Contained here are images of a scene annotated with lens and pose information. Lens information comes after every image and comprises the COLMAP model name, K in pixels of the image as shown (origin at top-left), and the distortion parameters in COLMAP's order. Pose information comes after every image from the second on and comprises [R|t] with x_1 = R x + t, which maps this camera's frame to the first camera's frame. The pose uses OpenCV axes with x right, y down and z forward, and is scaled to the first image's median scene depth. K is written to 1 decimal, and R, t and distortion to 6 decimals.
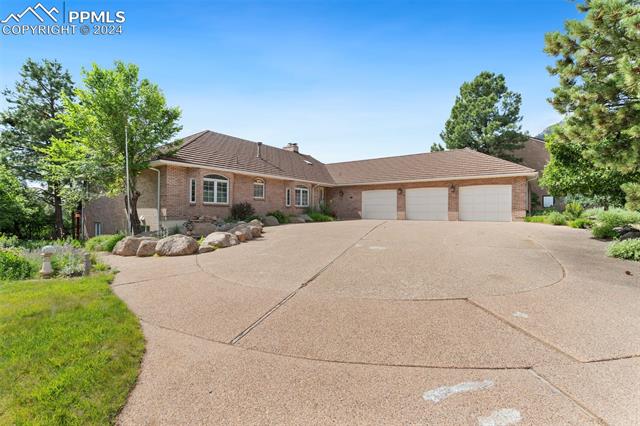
lens RADIAL K [[301.8, 0, 324.4], [0, 301.8, 211.1], [0, 0, 1]] dist [-0.001101, -0.000155]
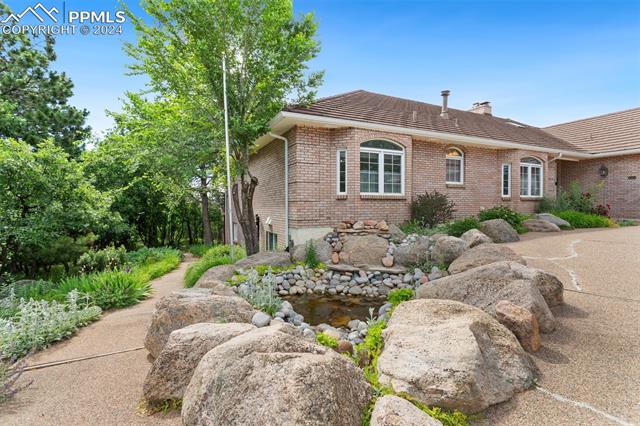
lens RADIAL K [[301.8, 0, 322.8], [0, 301.8, 206.6], [0, 0, 1]] dist [-0.001101, -0.000155]
pose [[0.886568, -0.010534, -0.462479, -0.198142], [0.013098, 0.999911, 0.002333, -0.007673], [0.462413, -0.008126, 0.886627, 0.461518]]
